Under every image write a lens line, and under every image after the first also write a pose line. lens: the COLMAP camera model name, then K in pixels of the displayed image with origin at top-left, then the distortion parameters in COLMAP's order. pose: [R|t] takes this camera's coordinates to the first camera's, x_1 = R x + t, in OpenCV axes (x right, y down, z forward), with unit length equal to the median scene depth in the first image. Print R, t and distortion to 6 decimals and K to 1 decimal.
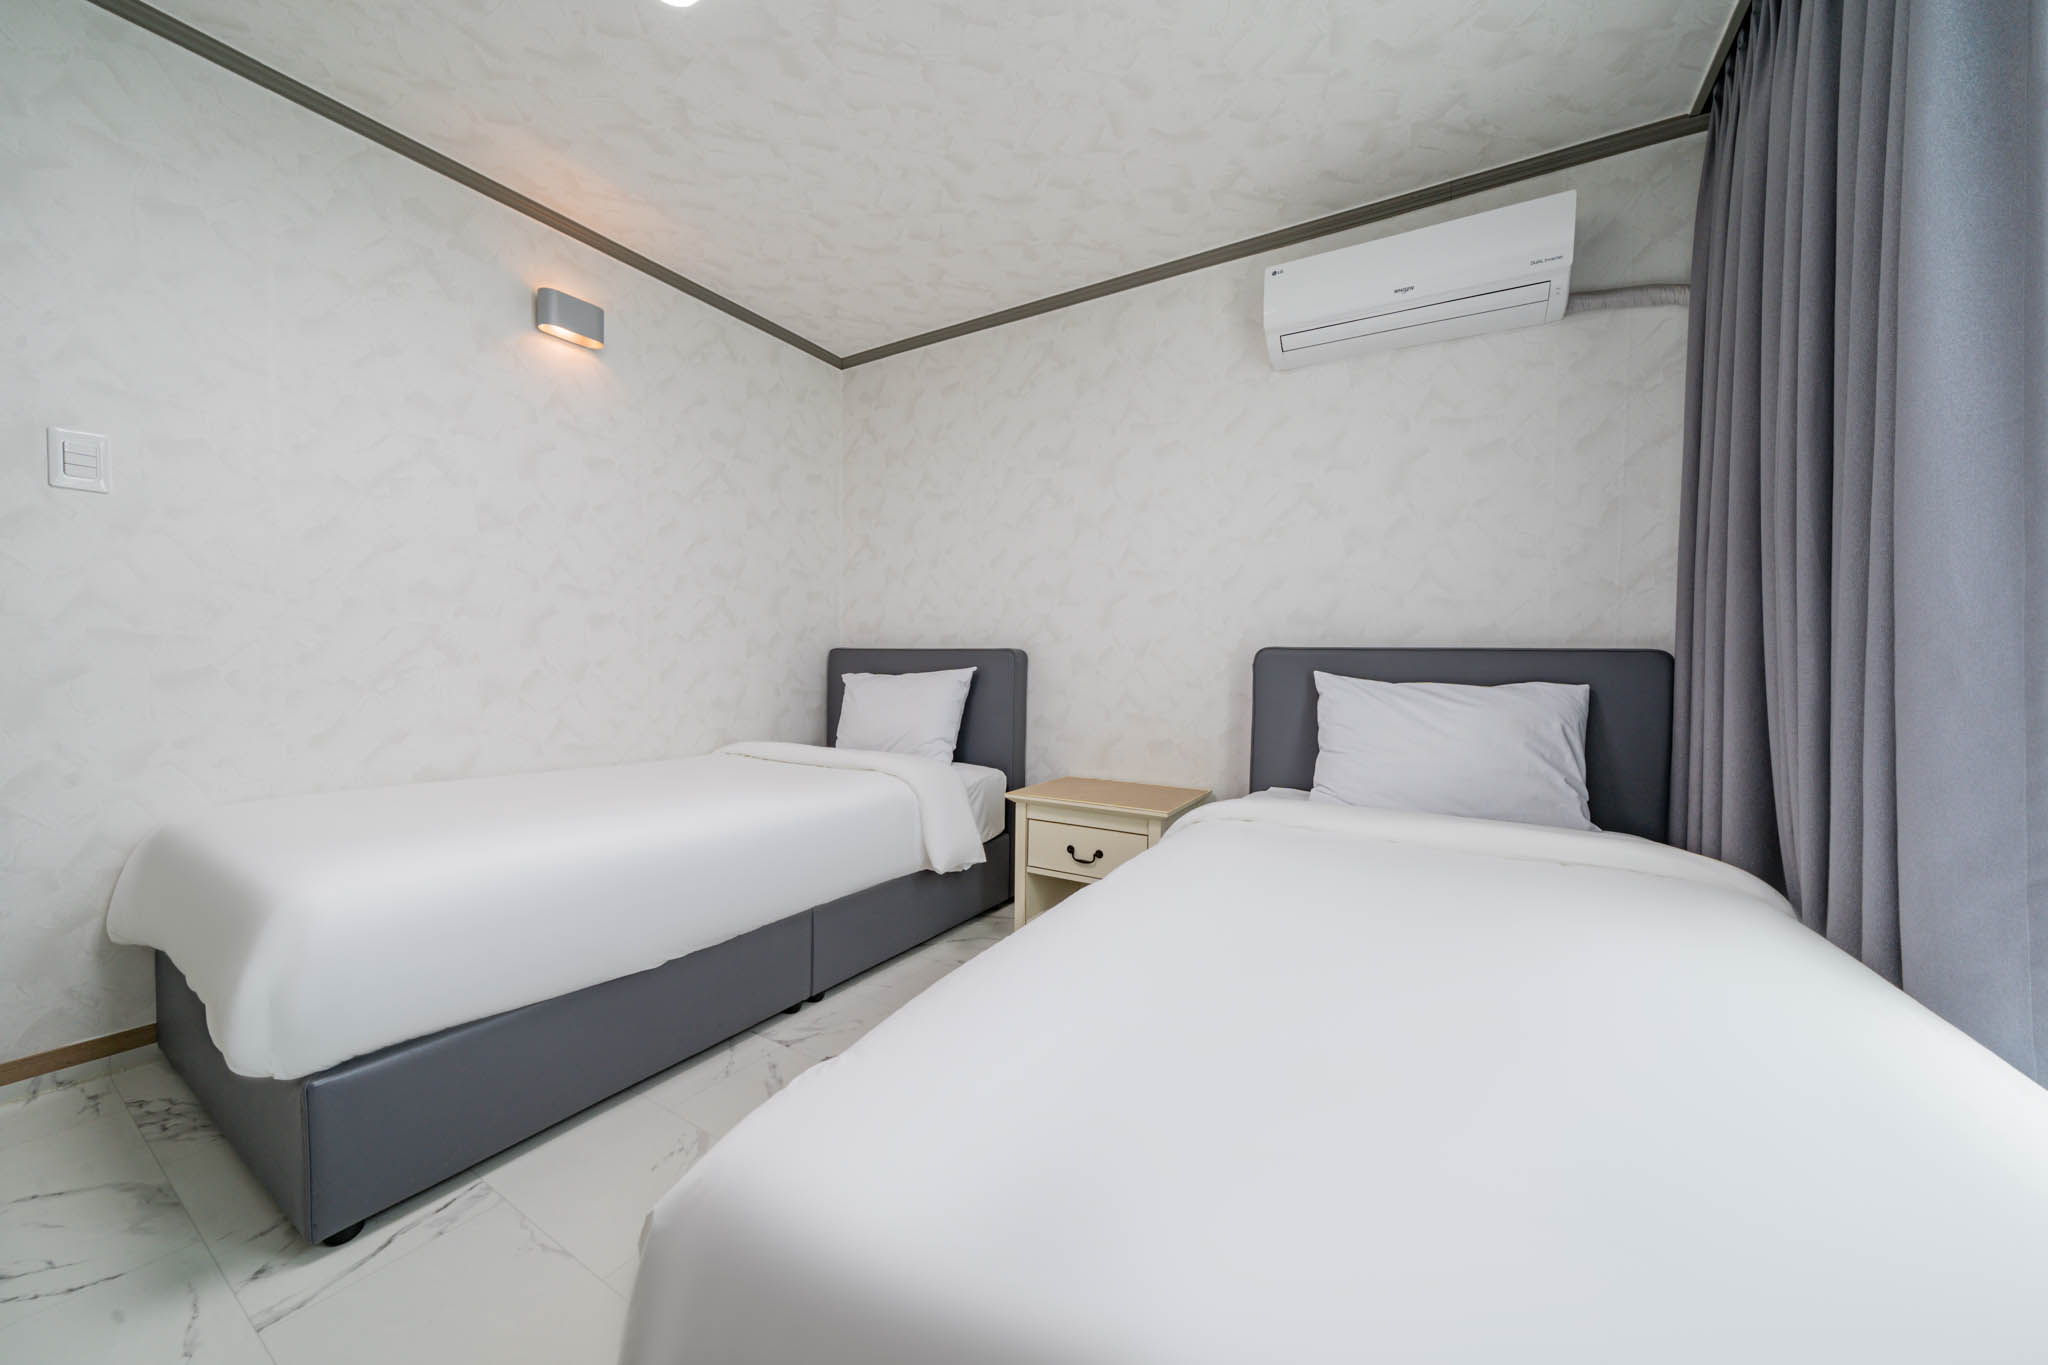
lens RADIAL K [[727.1, 0, 1016.4], [0, 727.1, 688.2], [0, 0, 1]] dist [0.000778, -0.000136]
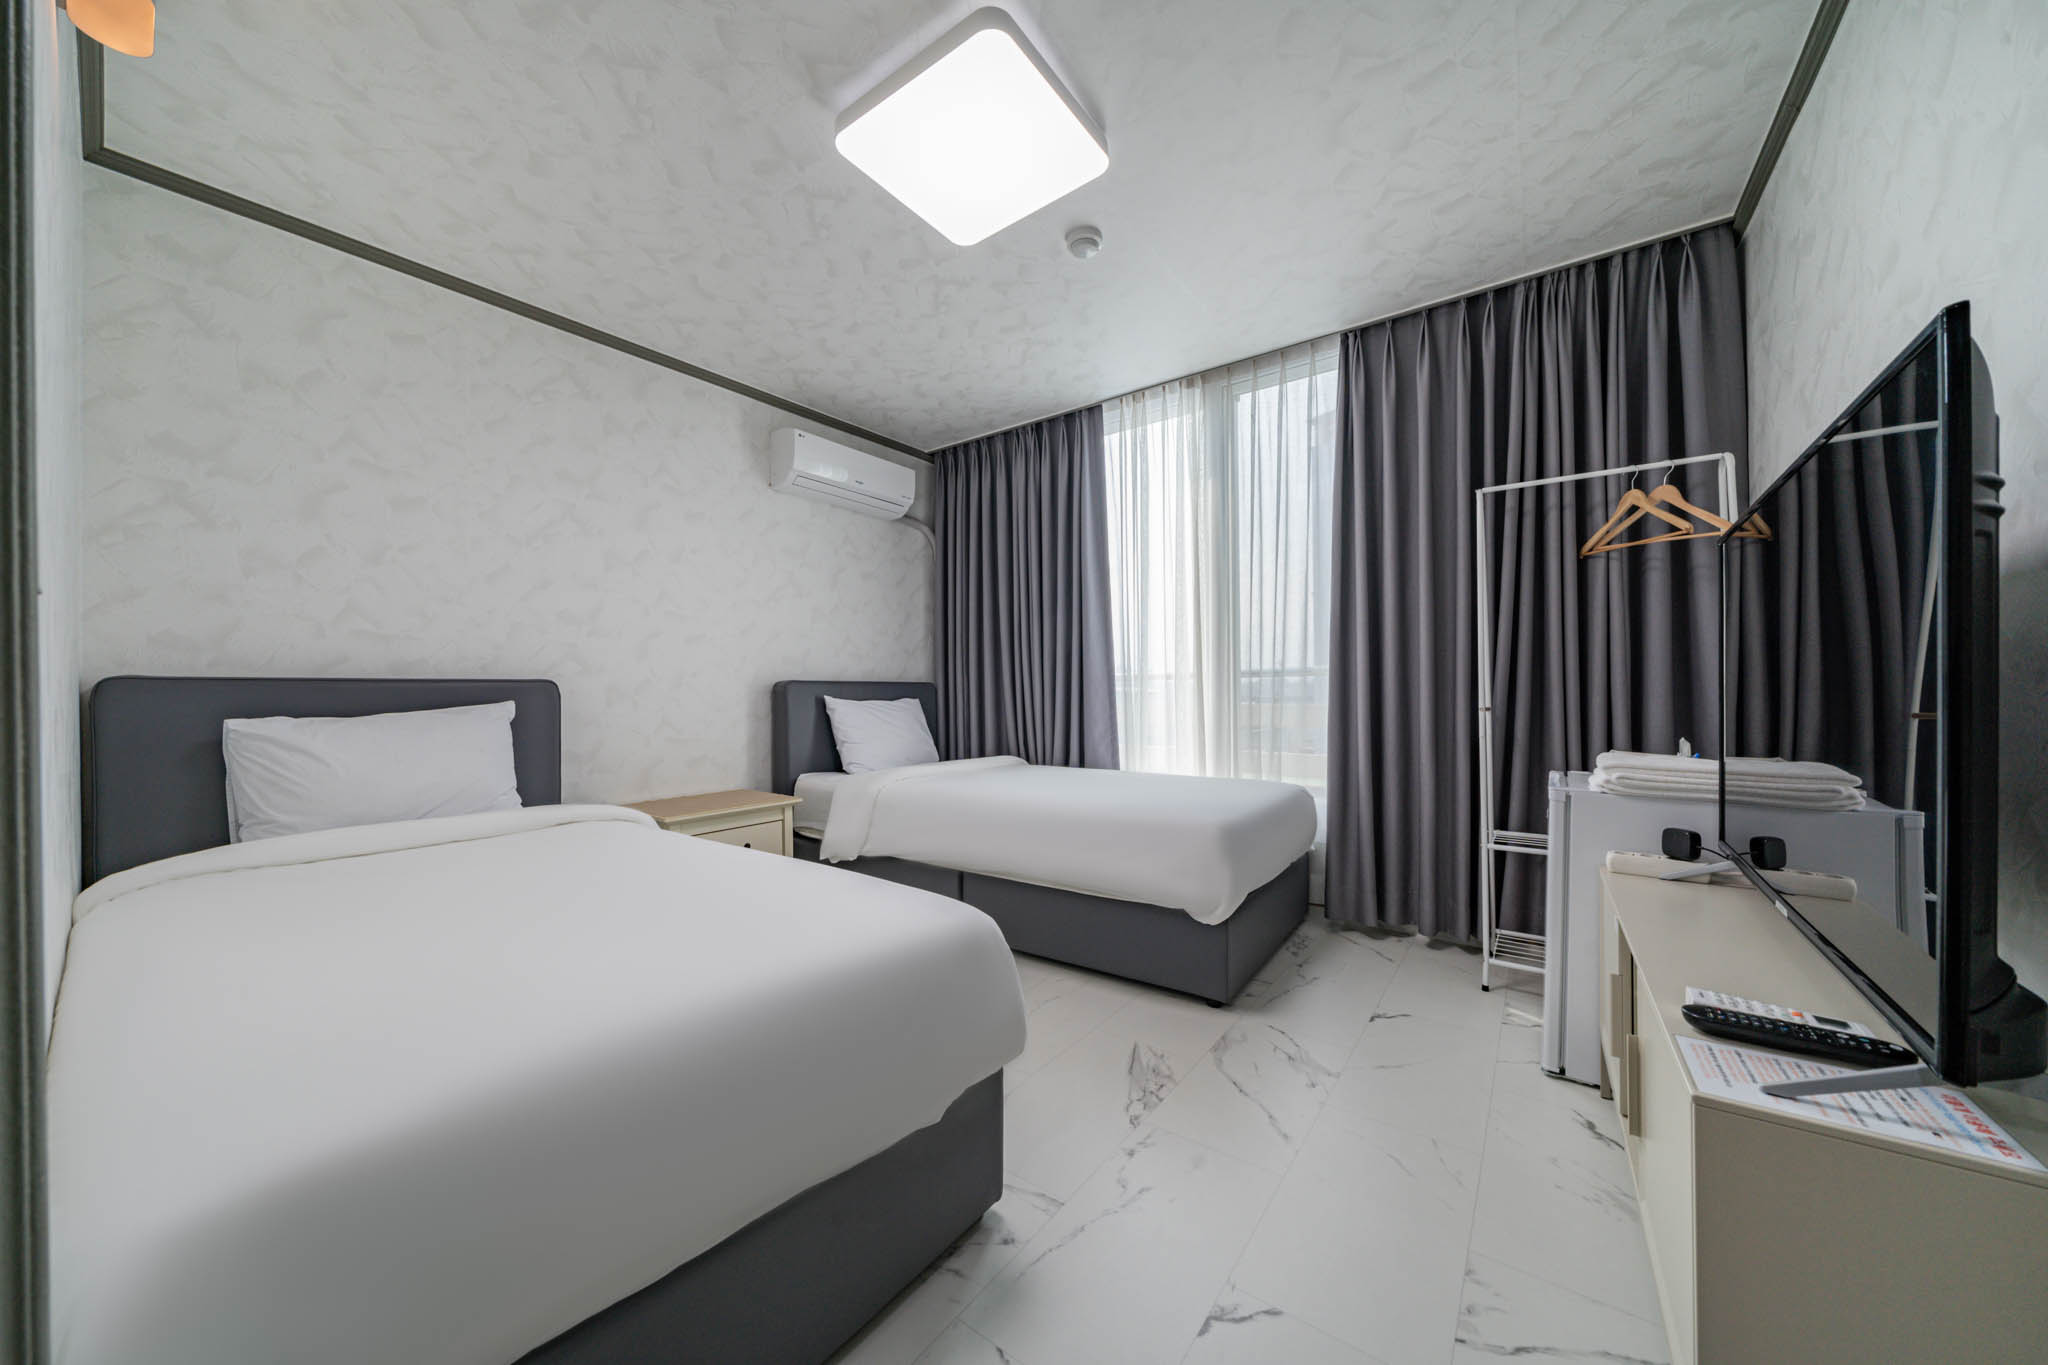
lens RADIAL K [[699.6, 0, 1018.1], [0, 699.6, 689.9], [0, 0, 1]] dist [-0.003749, -0.000170]
pose [[0.097105, -0.013957, 0.995176, -0.956735], [0.041570, 0.999086, 0.009956, -0.029924], [-0.994406, 0.040402, 0.097597, 0.382303]]
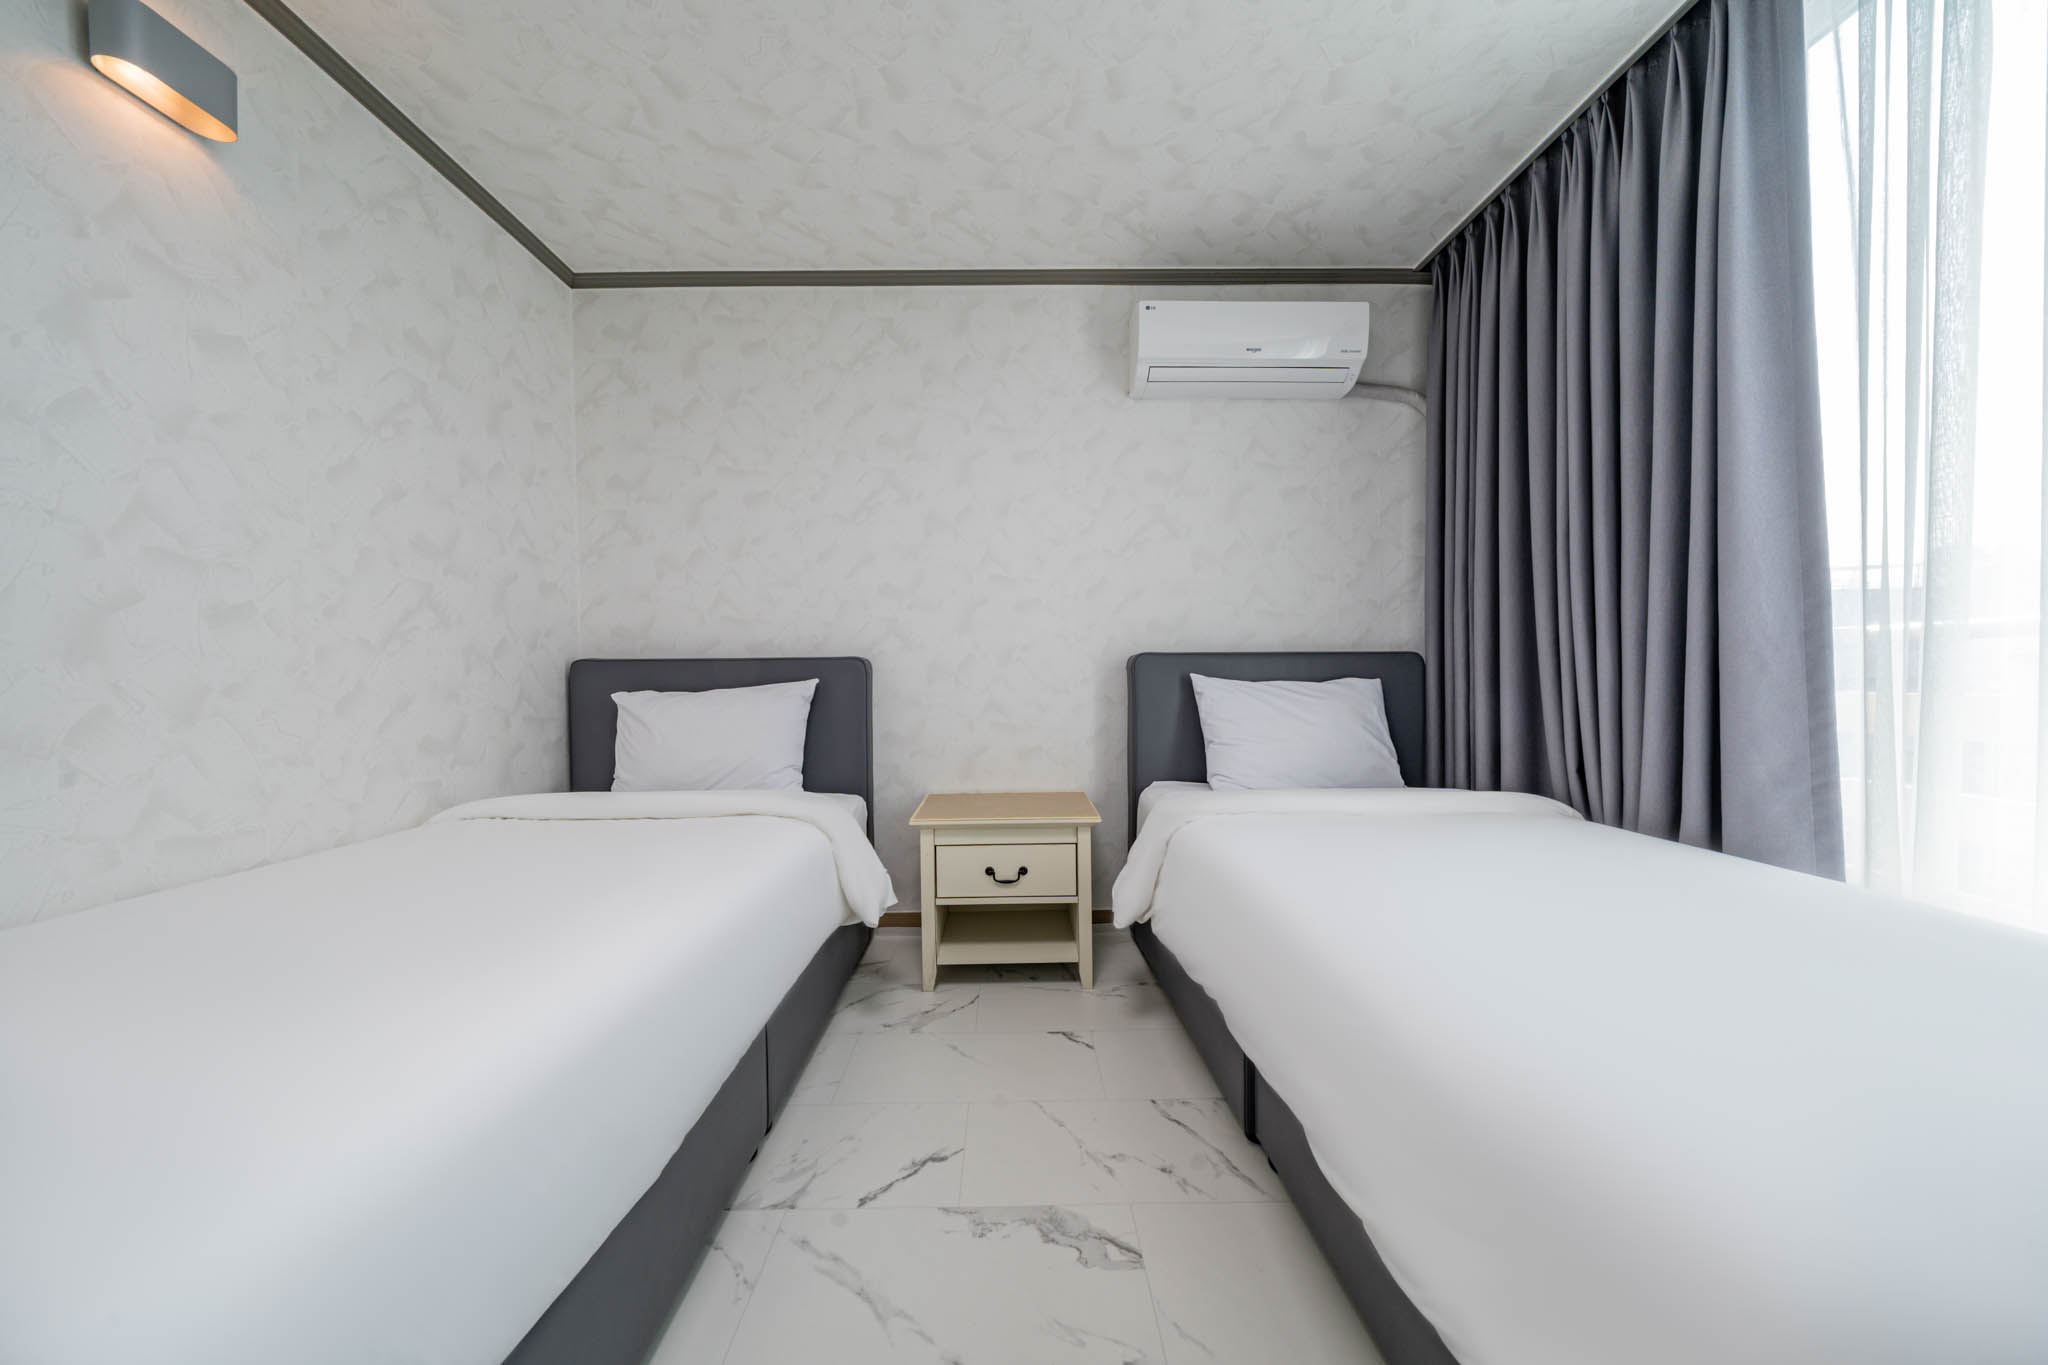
lens RADIAL K [[699.6, 0, 1018.1], [0, 699.6, 689.9], [0, 0, 1]] dist [-0.003749, -0.000170]
pose [[0.845268, -0.036038, 0.533126, -0.345616], [0.039418, 0.999210, 0.005048, -0.012654], [-0.532886, 0.016747, 0.846021, 0.208480]]
